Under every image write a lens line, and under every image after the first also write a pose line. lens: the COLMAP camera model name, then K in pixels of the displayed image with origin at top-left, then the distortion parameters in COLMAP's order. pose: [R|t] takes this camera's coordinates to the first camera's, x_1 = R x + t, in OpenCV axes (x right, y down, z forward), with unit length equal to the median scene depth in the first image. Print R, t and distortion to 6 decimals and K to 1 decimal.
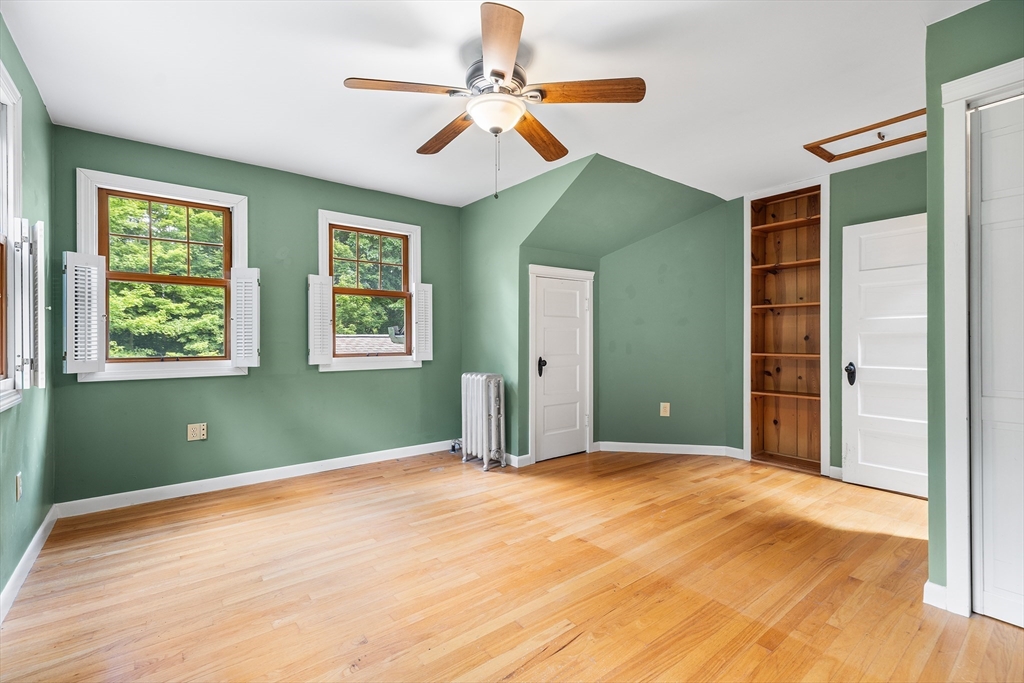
lens RADIAL K [[448.5, 0, 513.9], [0, 448.5, 339.4], [0, 0, 1]] dist [0.003041, 0.000042]
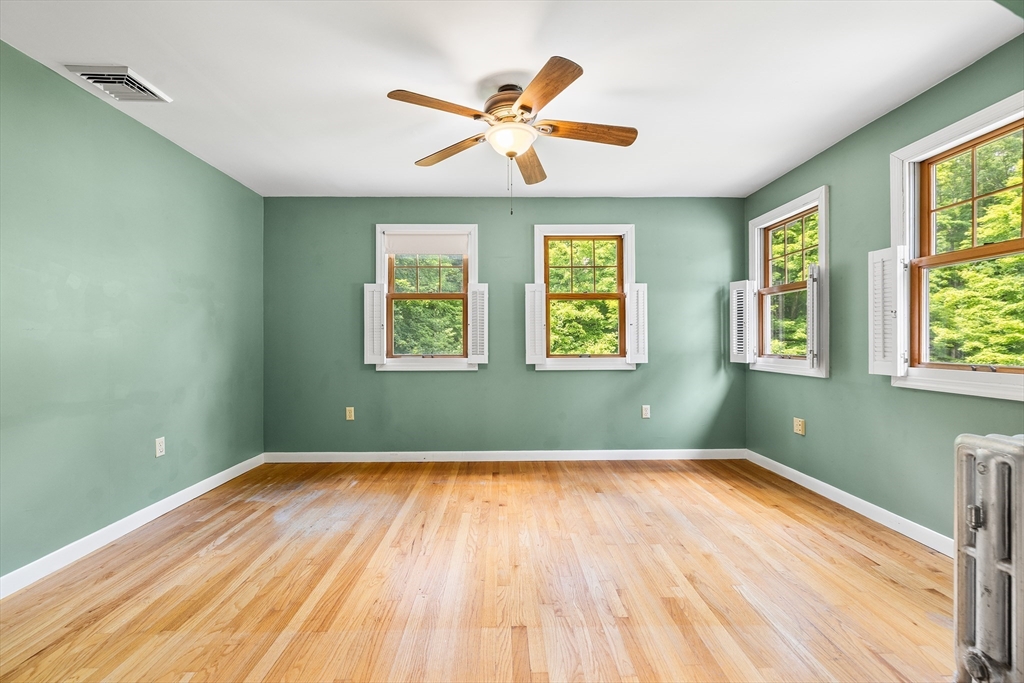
lens RADIAL K [[448.5, 0, 515.2], [0, 448.5, 338.7], [0, 0, 1]] dist [0.003041, 0.000042]
pose [[-0.596195, 0.003473, -0.802832, 0.636639], [-0.000421, 0.999989, 0.004639, -0.009712], [0.802840, 0.003104, -0.596187, 1.241324]]
